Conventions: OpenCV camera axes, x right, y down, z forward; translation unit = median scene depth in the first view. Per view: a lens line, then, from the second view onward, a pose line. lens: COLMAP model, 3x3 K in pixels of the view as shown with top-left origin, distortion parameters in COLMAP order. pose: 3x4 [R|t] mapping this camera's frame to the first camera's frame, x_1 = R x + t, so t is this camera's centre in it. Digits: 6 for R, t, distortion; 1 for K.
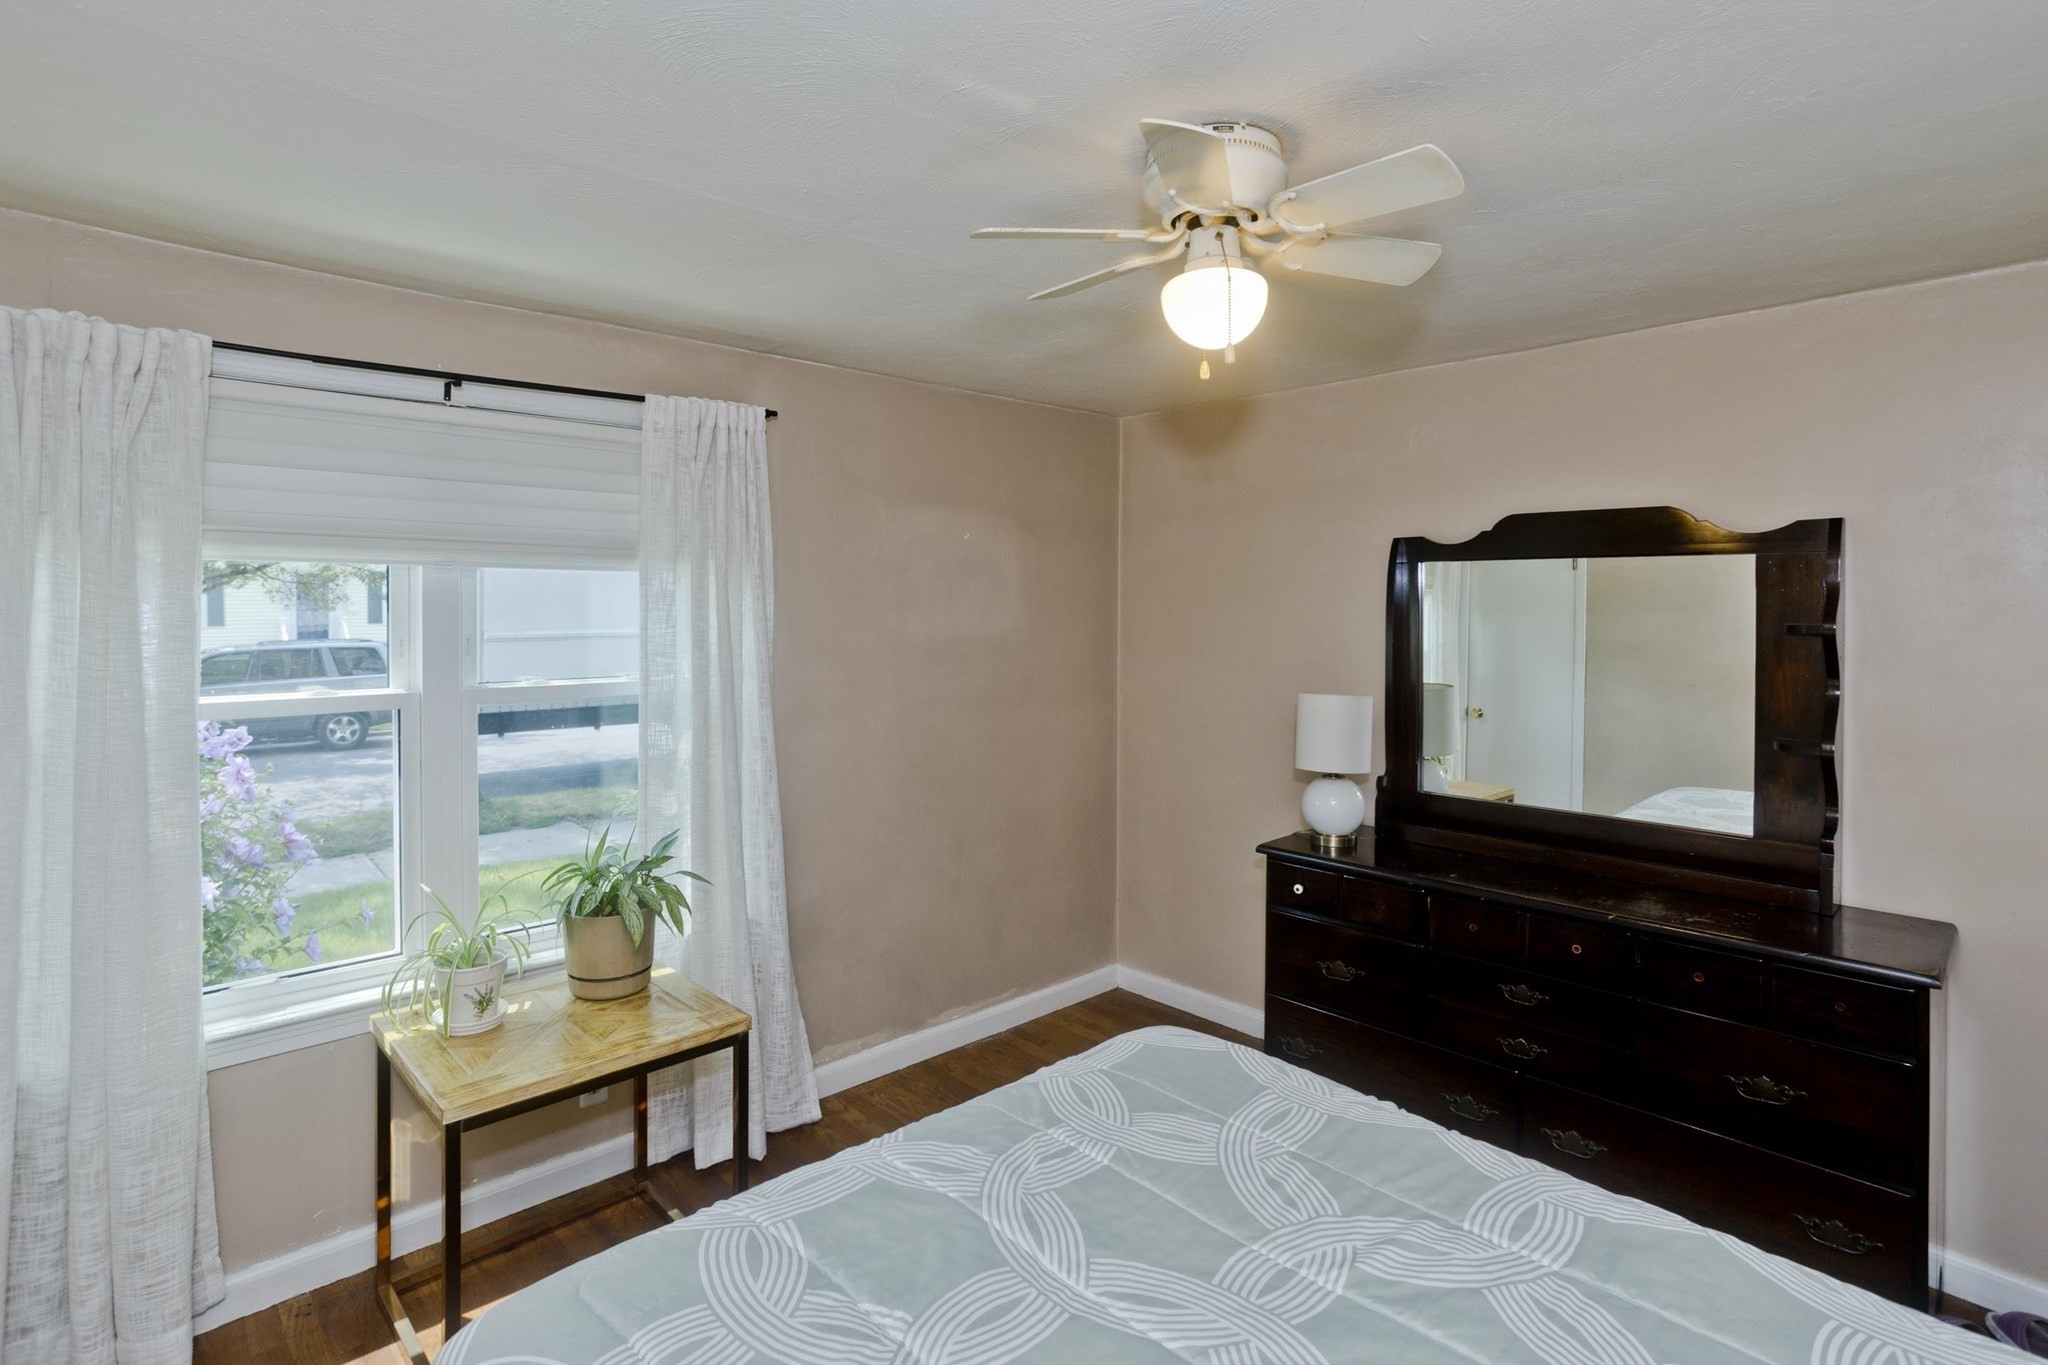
lens RADIAL K [[1021.1, 0, 1025.9], [0, 1021.1, 642.9], [0, 0, 1]] dist [-0.055585, 0.036493]
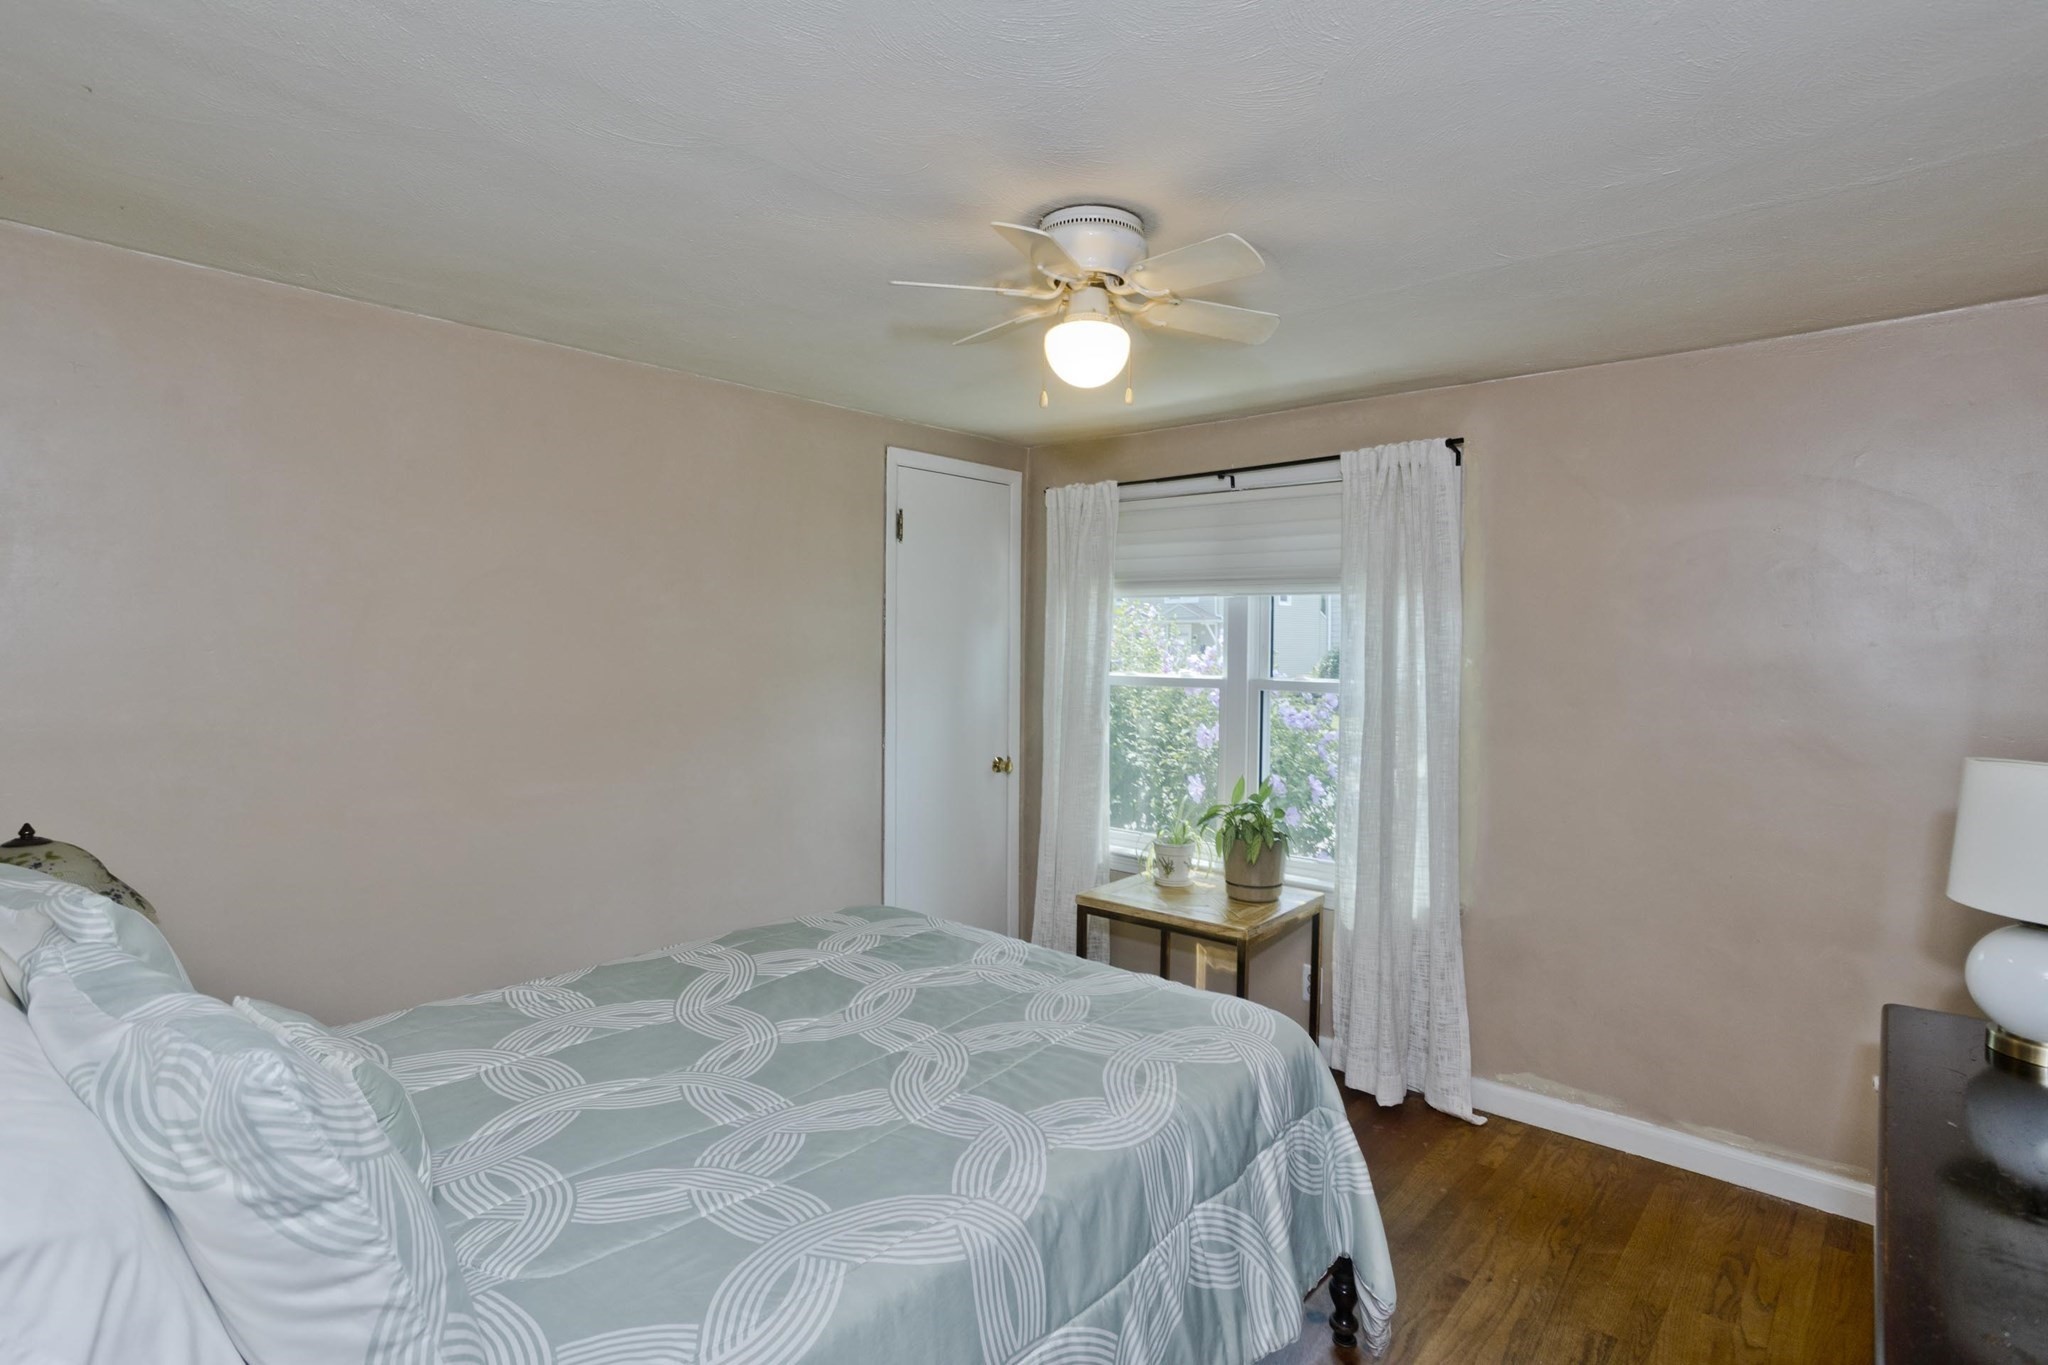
lens RADIAL K [[1021.1, 0, 1025.9], [0, 1021.1, 642.9], [0, 0, 1]] dist [-0.055585, 0.036493]
pose [[0.089805, 0.011946, -0.995888, 0.939133], [-0.040557, 0.999143, 0.008328, -0.001949], [0.995133, 0.039642, 0.090212, 0.544352]]
